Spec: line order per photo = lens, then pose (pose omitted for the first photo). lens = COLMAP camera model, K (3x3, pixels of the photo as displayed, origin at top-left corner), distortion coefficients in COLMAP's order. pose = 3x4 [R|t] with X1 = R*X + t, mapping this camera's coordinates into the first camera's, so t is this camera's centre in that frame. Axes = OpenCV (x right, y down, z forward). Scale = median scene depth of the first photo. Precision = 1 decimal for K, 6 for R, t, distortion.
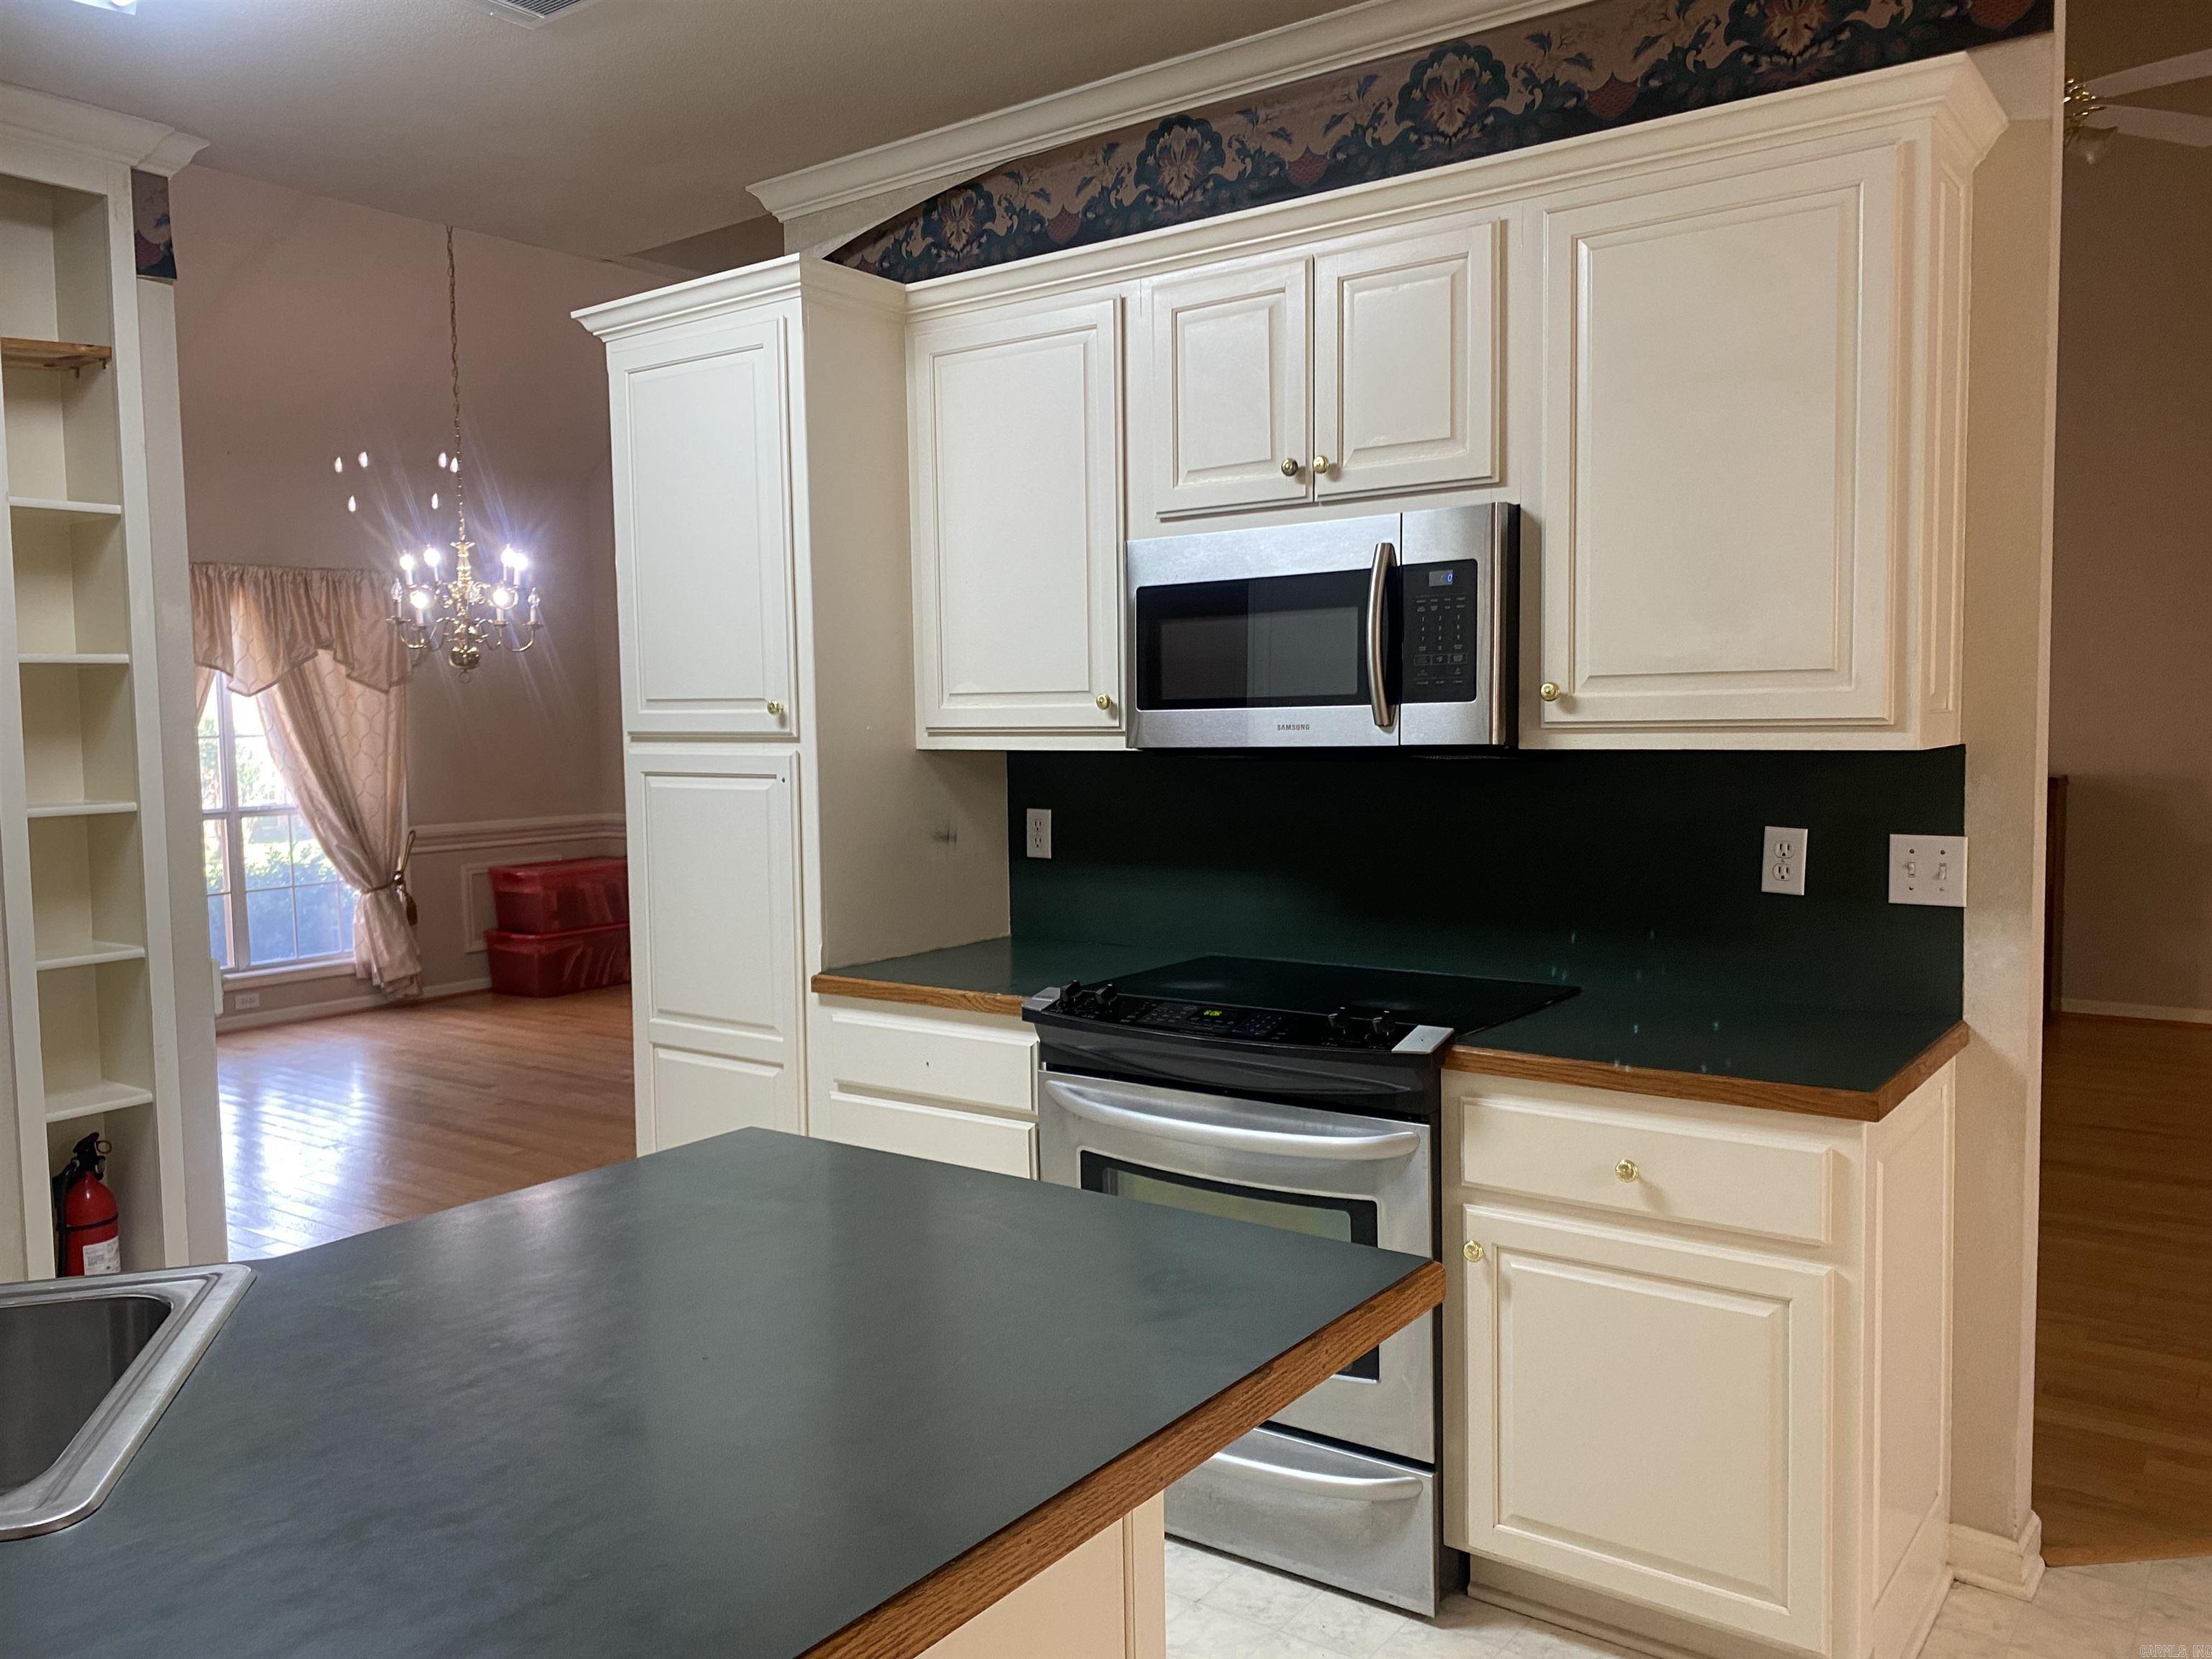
lens RADIAL K [[1672.6, 0, 1111.8], [0, 1672.6, 818.7], [0, 0, 1]] dist [0.182408, -0.288911]
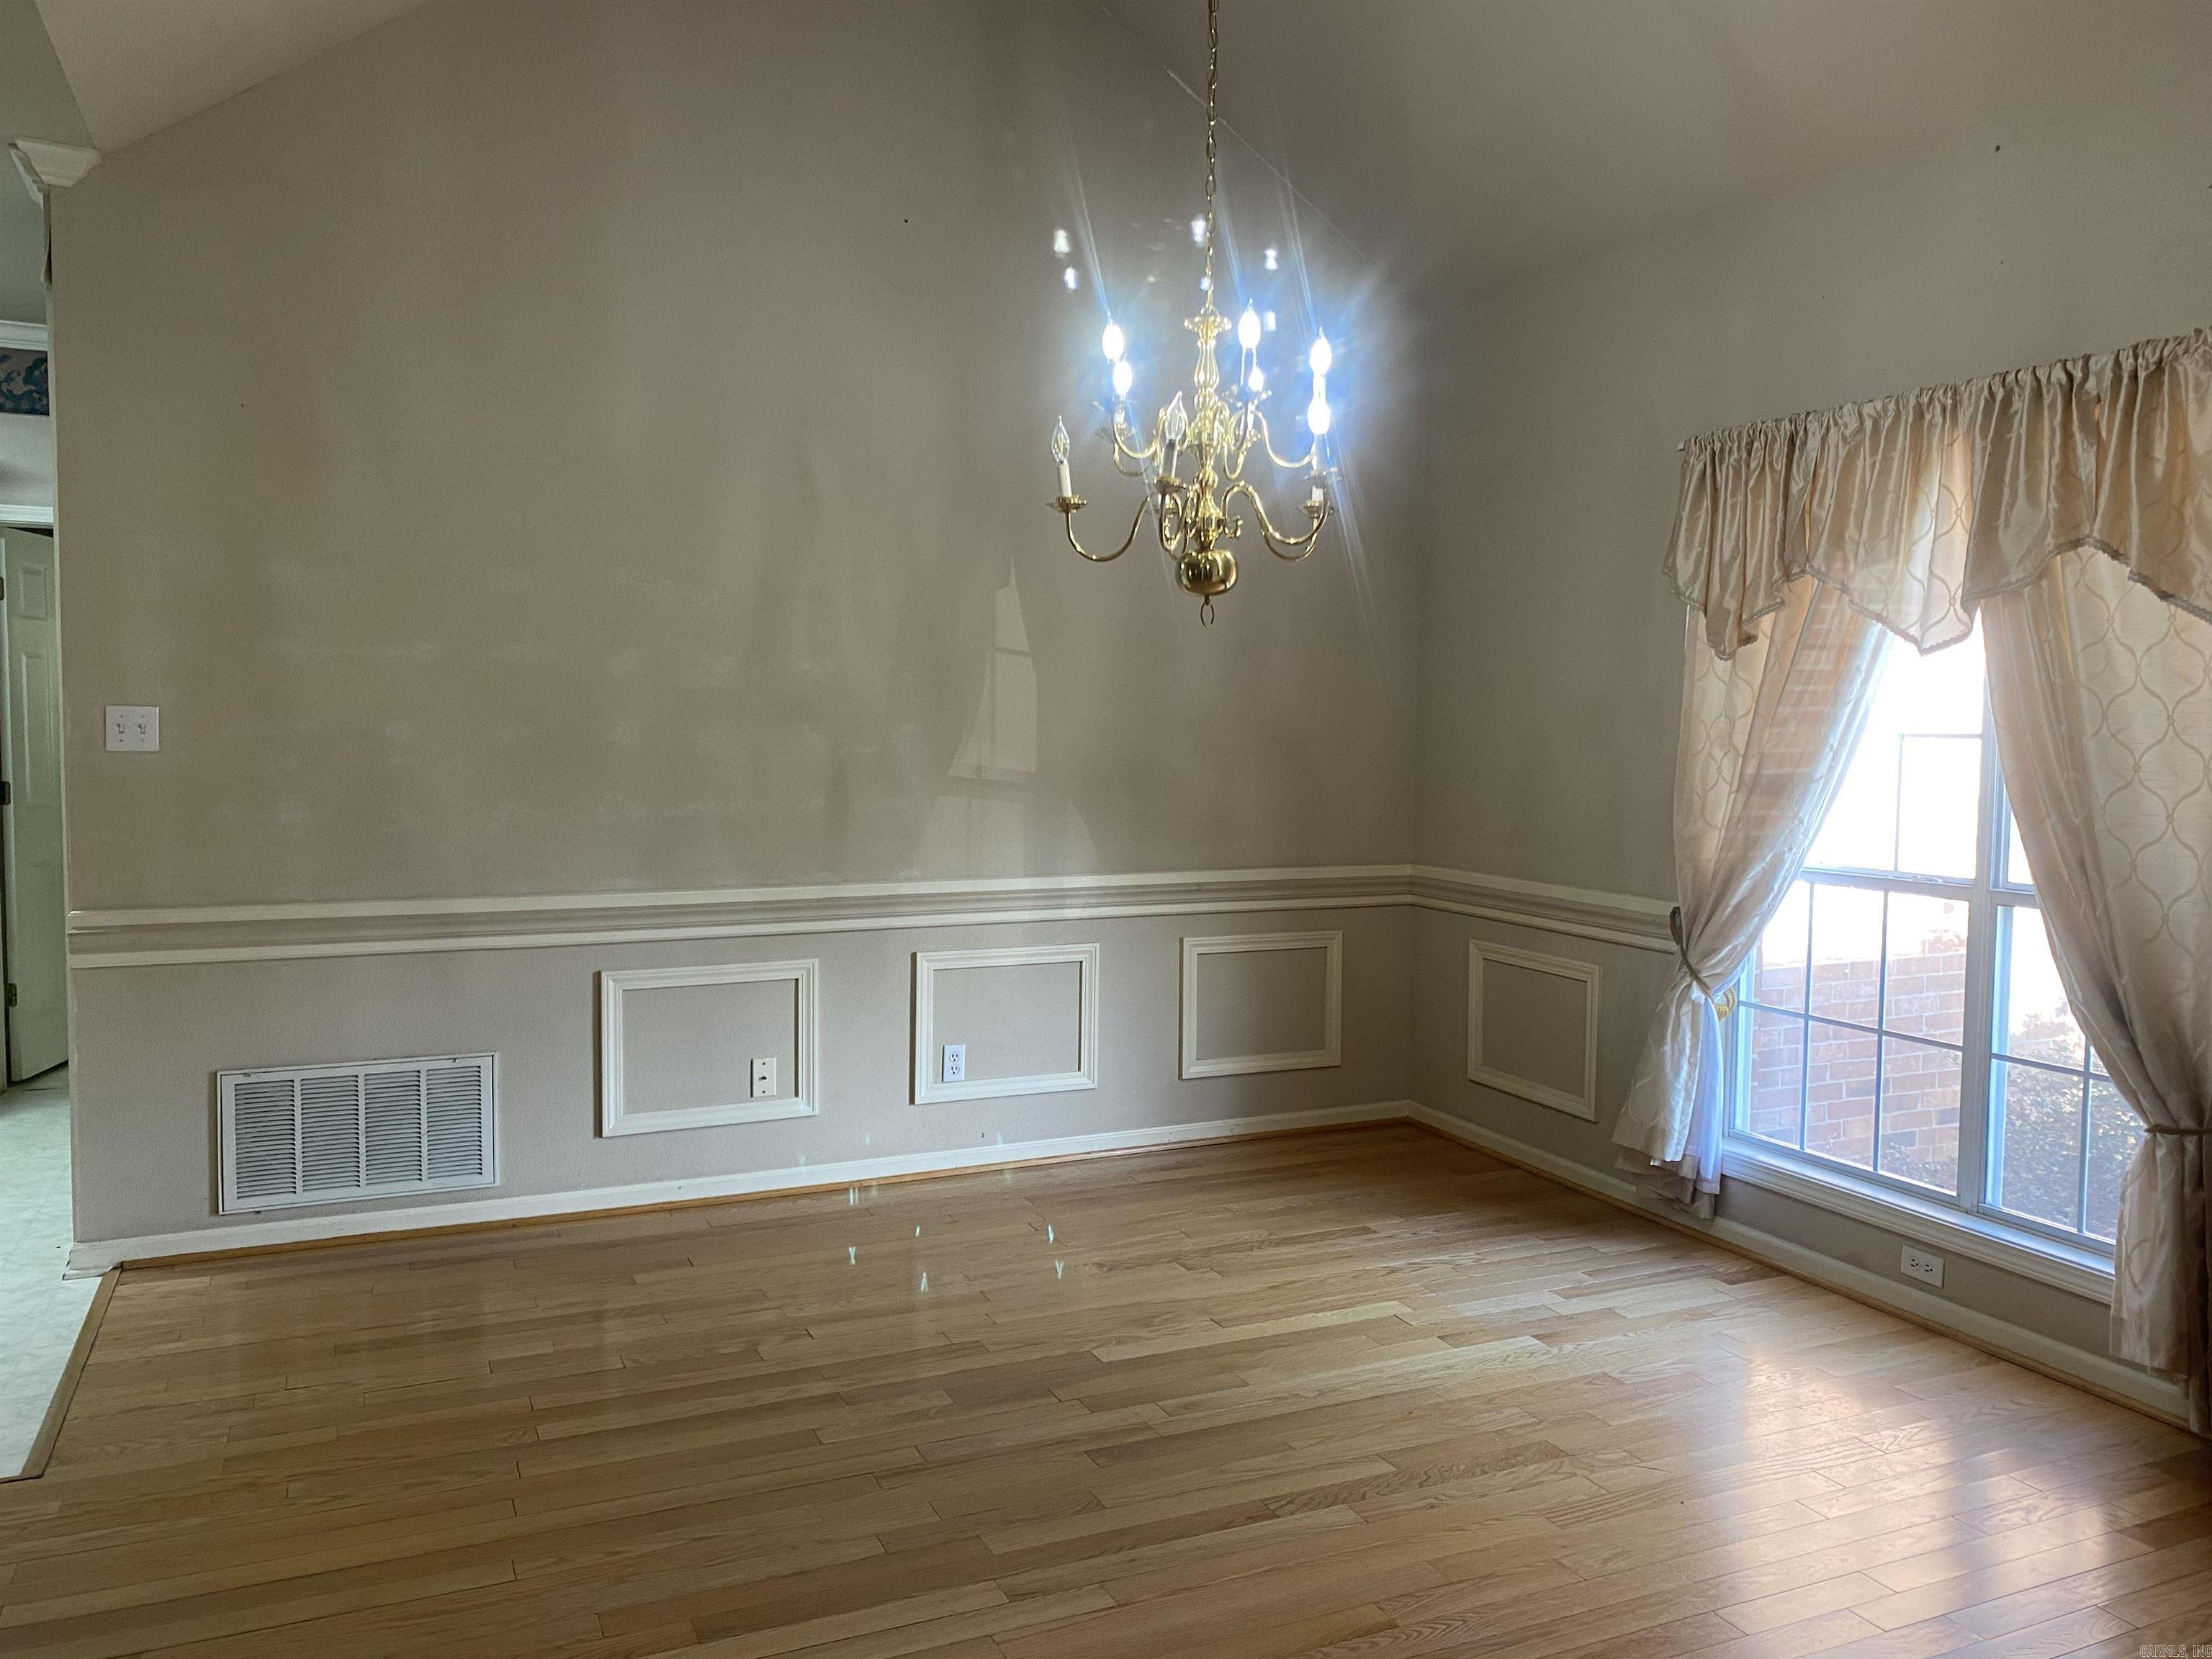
lens RADIAL K [[1672.6, 0, 1111.8], [0, 1672.6, 818.7], [0, 0, 1]] dist [0.182408, -0.288911]
pose [[-0.491276, 0.063736, -0.868669, 0.039455], [-0.060258, 0.992443, 0.106896, -0.062427], [0.868917, 0.104860, -0.483722, 1.011238]]
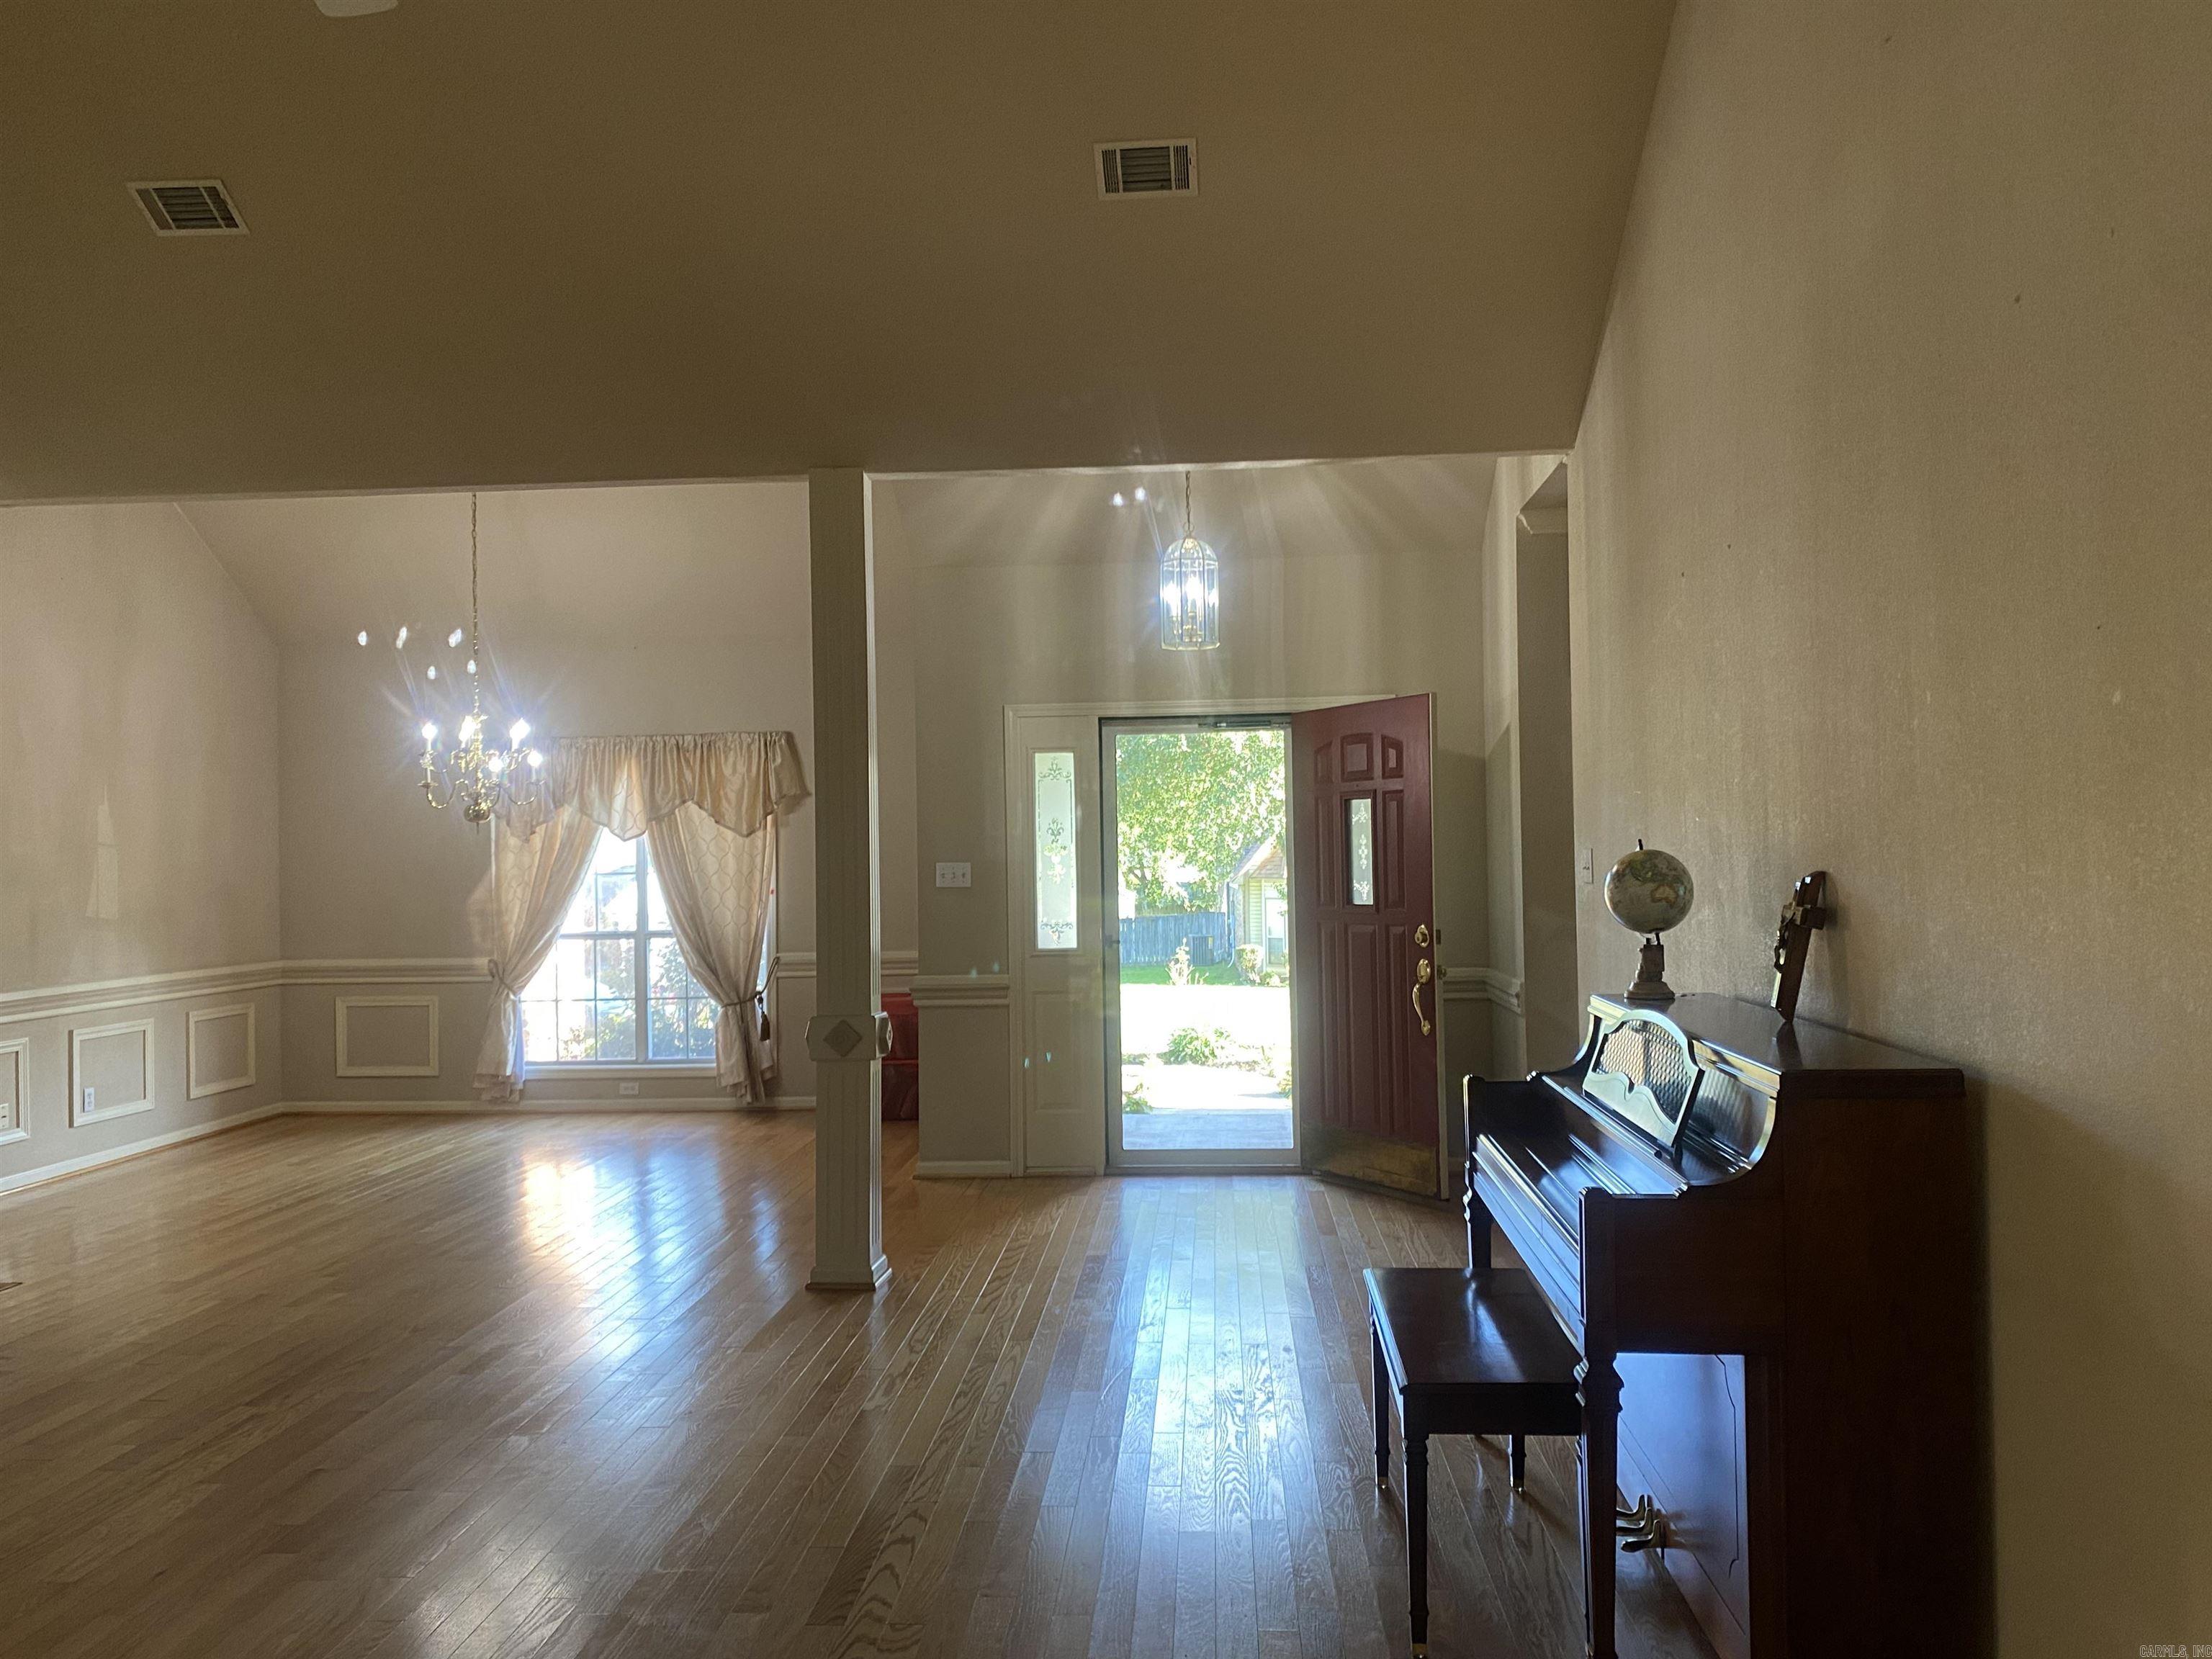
lens RADIAL K [[1672.6, 0, 1111.8], [0, 1672.6, 818.7], [0, 0, 1]] dist [0.182408, -0.288911]
pose [[0.534359, -0.012277, -0.845168, 0.713283], [-0.046819, 0.997930, -0.044098, -0.049385], [0.843960, 0.063134, 0.532678, 0.620132]]
